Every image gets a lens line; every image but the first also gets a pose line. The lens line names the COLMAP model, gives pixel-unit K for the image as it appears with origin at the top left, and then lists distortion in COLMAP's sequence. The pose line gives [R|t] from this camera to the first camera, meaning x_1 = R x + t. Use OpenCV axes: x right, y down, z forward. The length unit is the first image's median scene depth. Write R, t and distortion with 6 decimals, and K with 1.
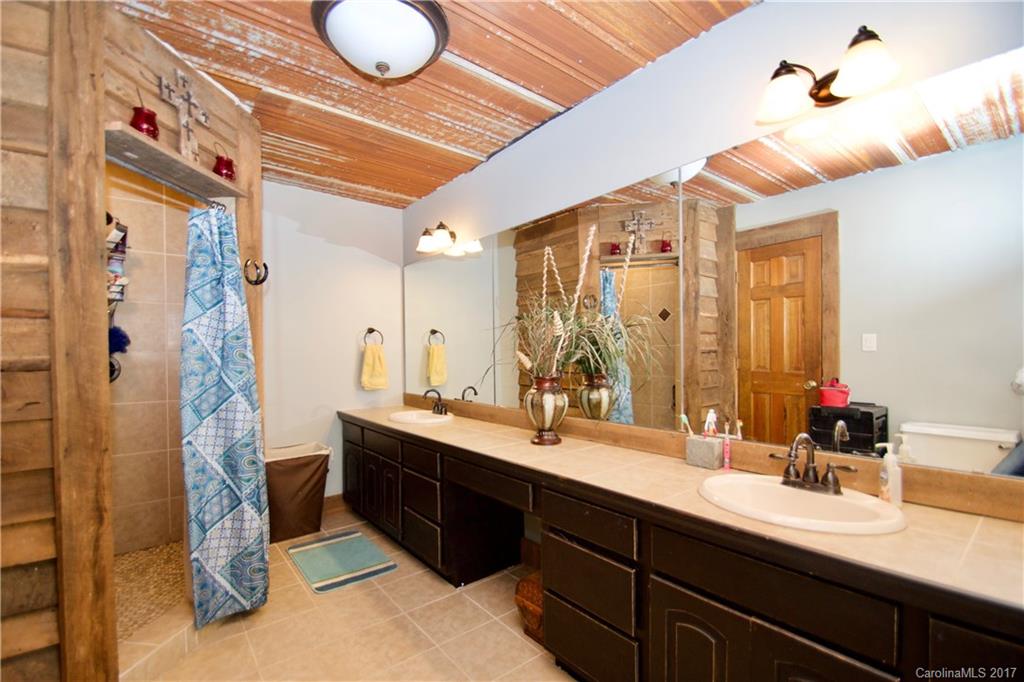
lens RADIAL K [[452.7, 0, 506.4], [0, 452.7, 361.7], [0, 0, 1]] dist [0.032773, -0.027888]
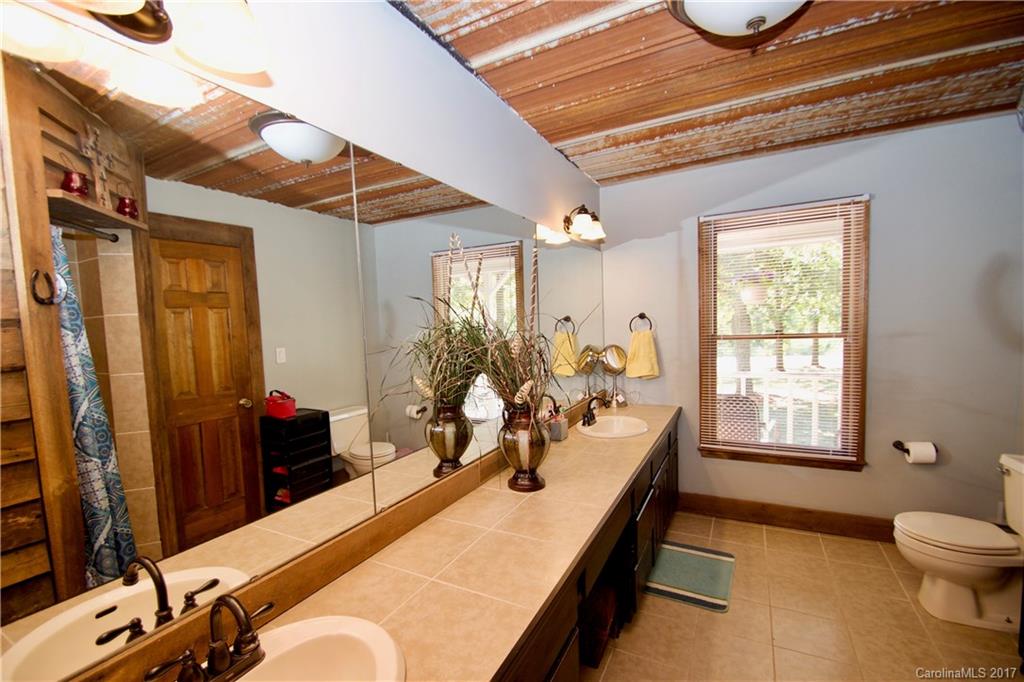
lens RADIAL K [[452.7, 0, 506.4], [0, 452.7, 361.7], [0, 0, 1]] dist [0.032773, -0.027888]
pose [[-0.393656, -0.059413, 0.917336, -0.403710], [0.058387, 0.994278, 0.089452, -0.085227], [-0.917402, 0.088774, -0.387935, 0.831403]]
